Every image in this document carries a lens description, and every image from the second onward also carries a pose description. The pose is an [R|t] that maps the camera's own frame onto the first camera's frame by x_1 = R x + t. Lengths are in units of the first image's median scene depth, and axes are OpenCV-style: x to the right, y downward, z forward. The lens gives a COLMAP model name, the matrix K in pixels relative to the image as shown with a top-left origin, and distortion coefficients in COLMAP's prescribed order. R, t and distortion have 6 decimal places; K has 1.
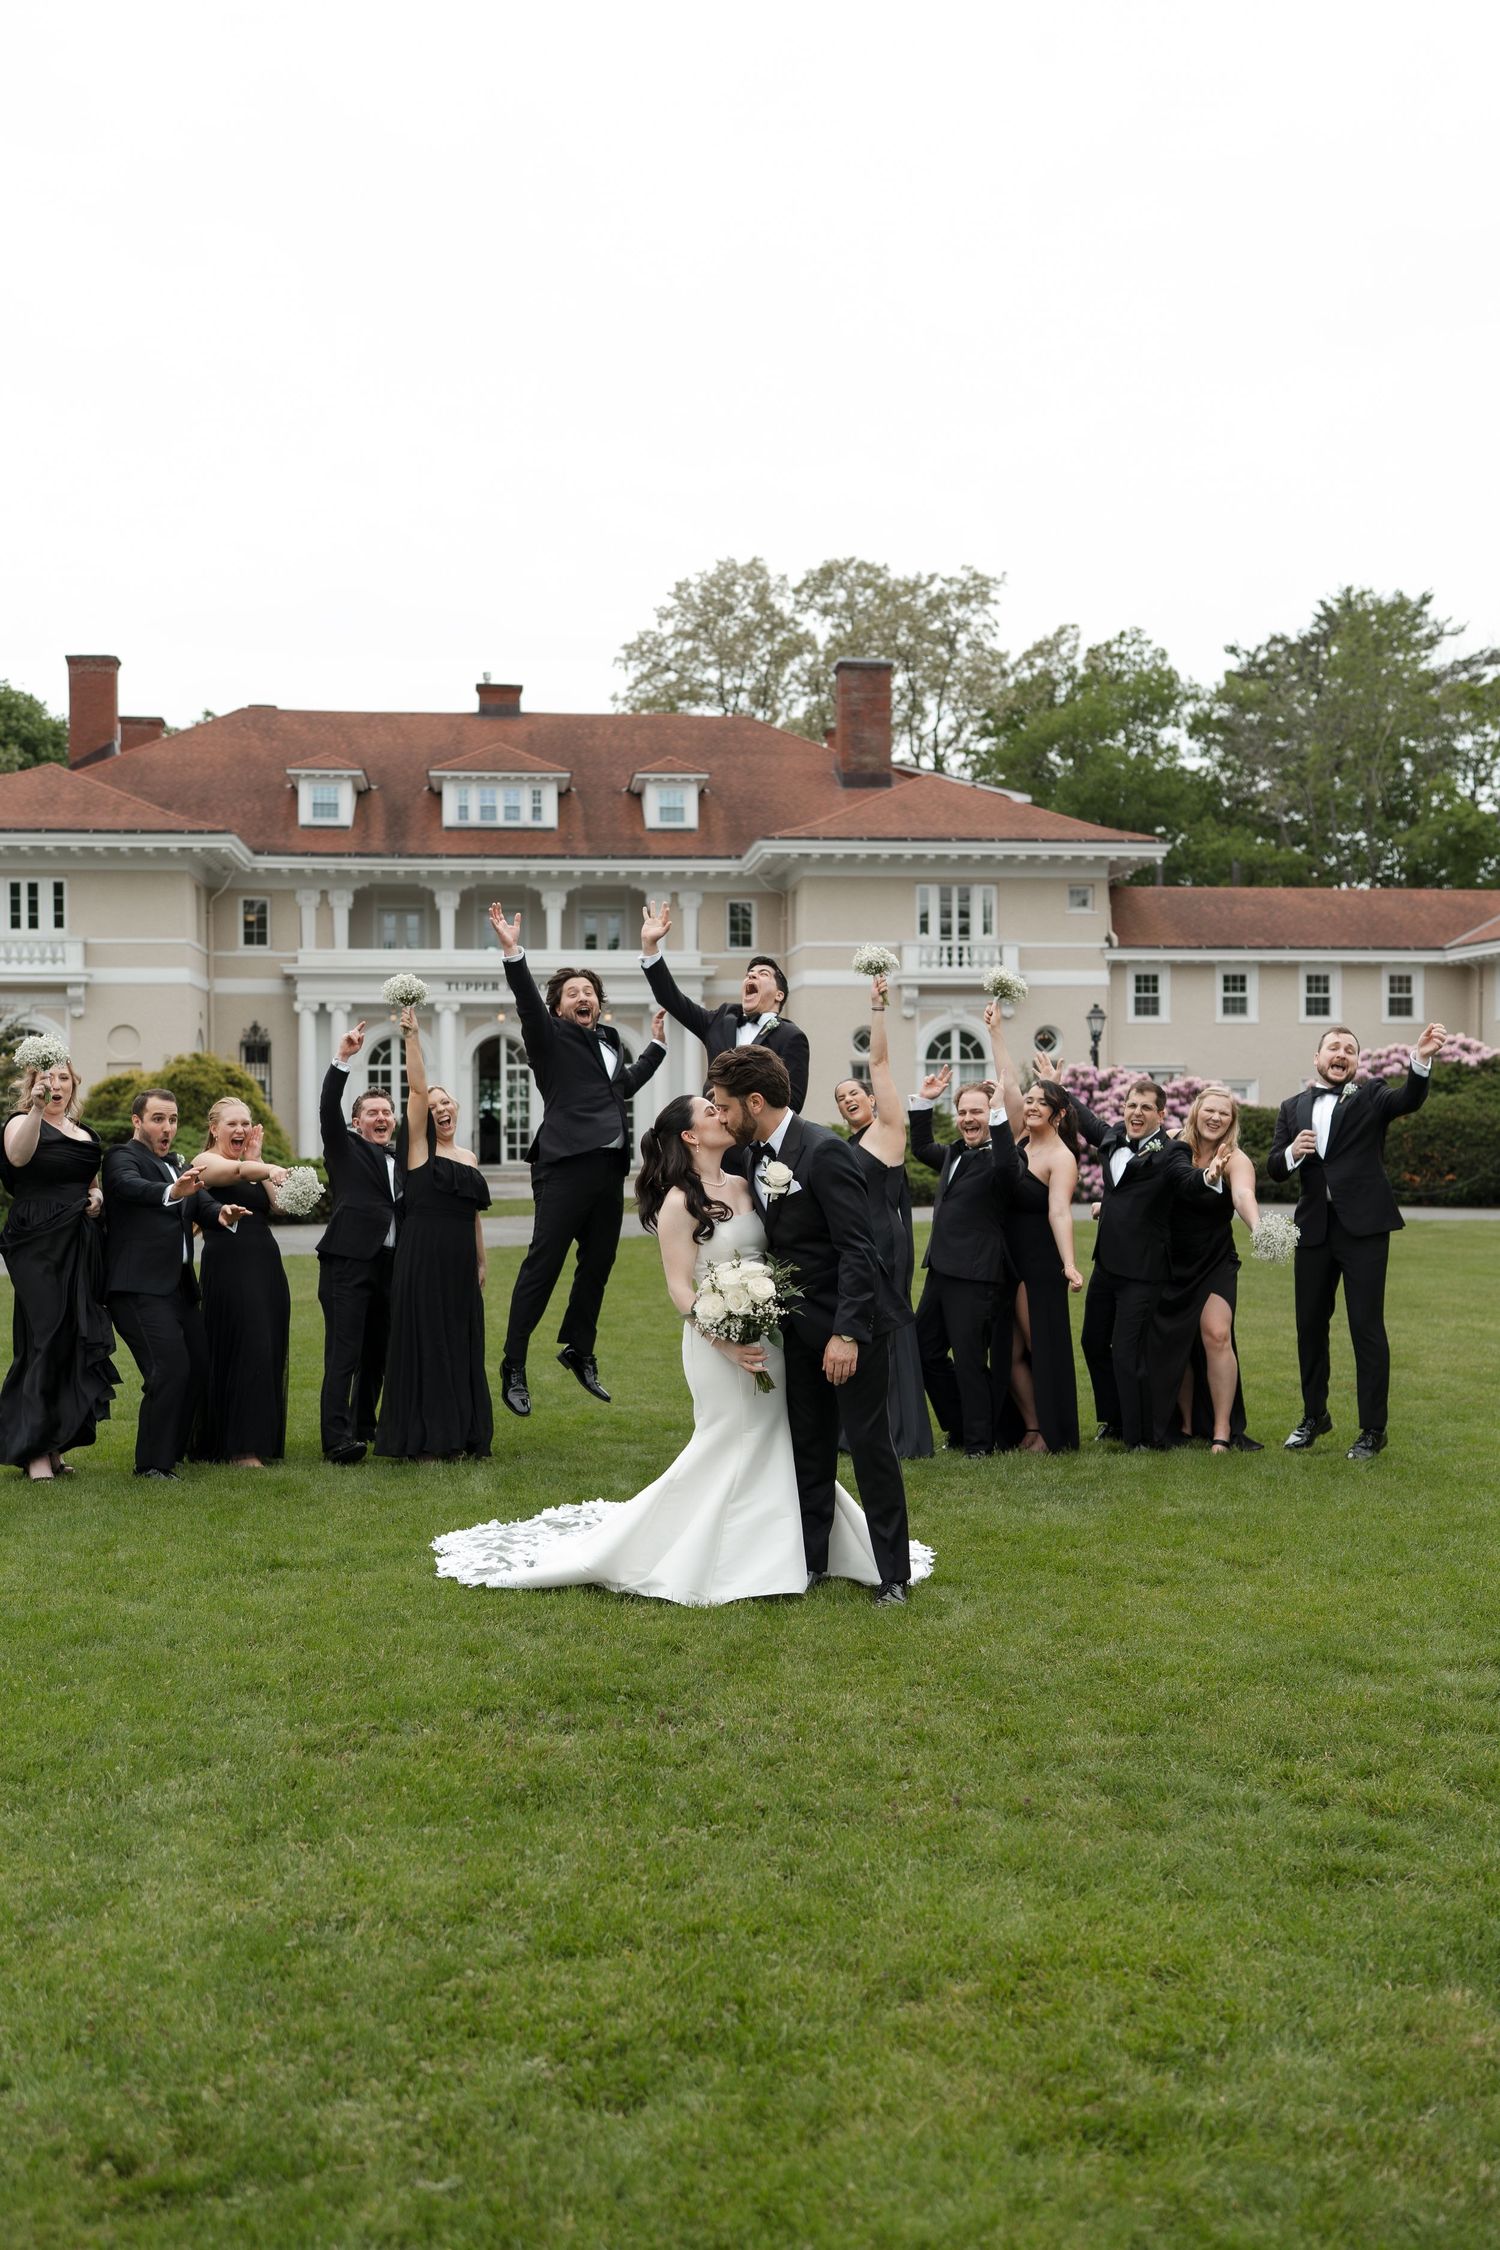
lens RADIAL K [[2243.4, 0, 752.3], [0, 2243.4, 1168.3], [0, 0, 1]] dist [-0.010189, 0.013426]
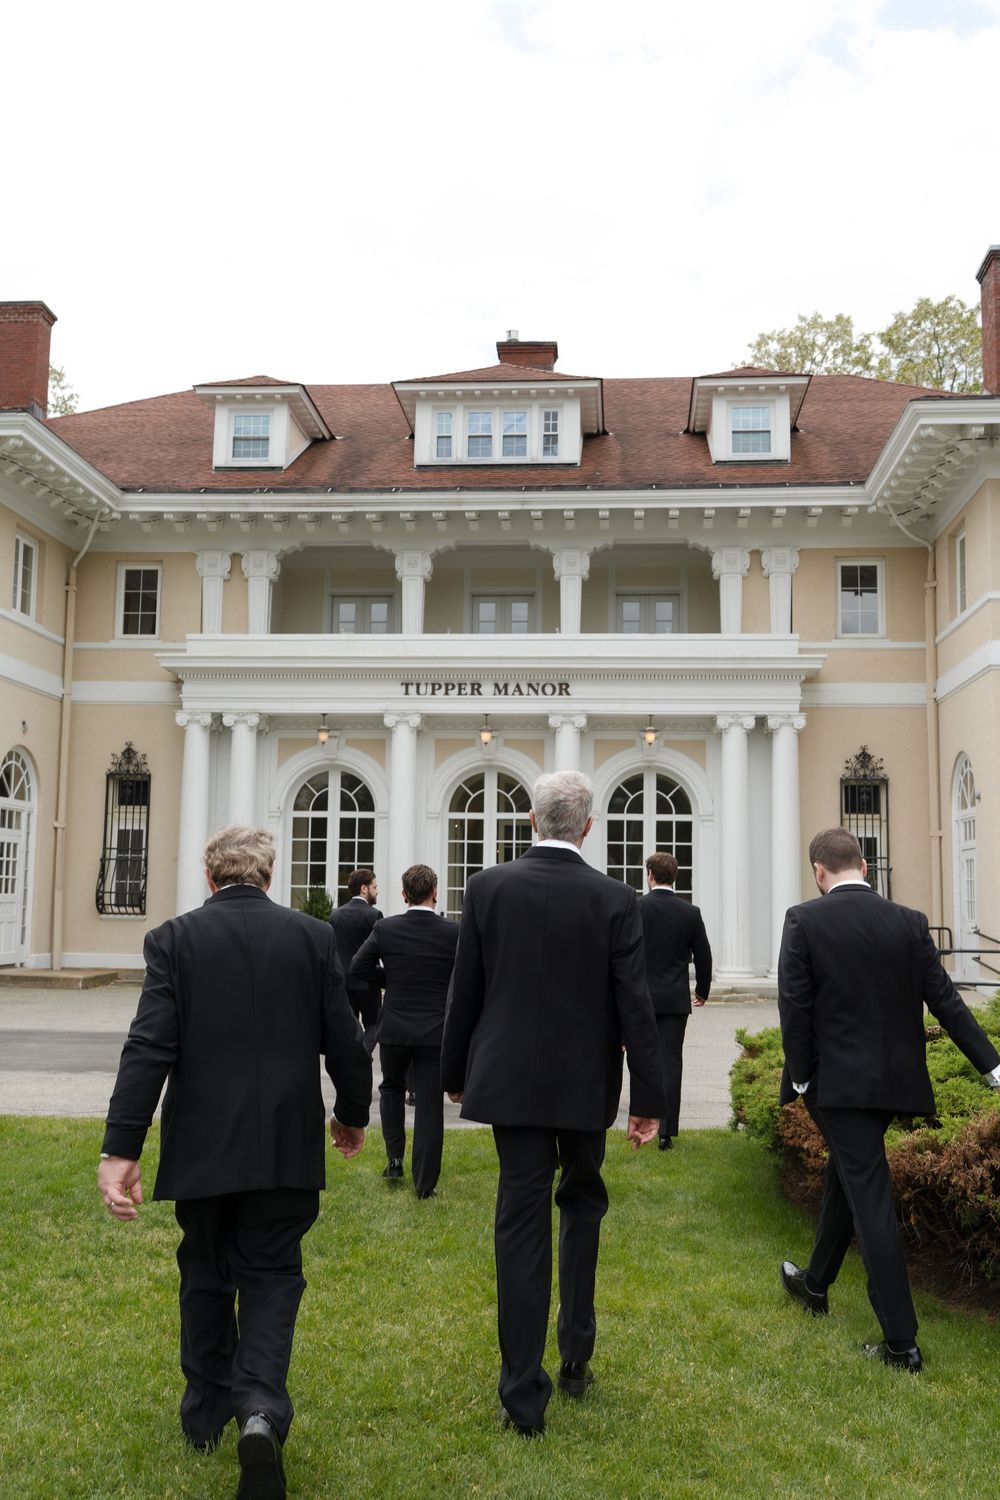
lens RADIAL K [[1429.8, 0, 499.8], [0, 1429.8, 759.9], [0, 0, 1]] dist [-0.005120, 0.016010]
pose [[0.980272, -0.000483, -0.197655, -0.026134], [-0.024130, 0.992225, -0.122095, -0.010294], [0.196177, 0.124456, 0.972638, 0.600598]]
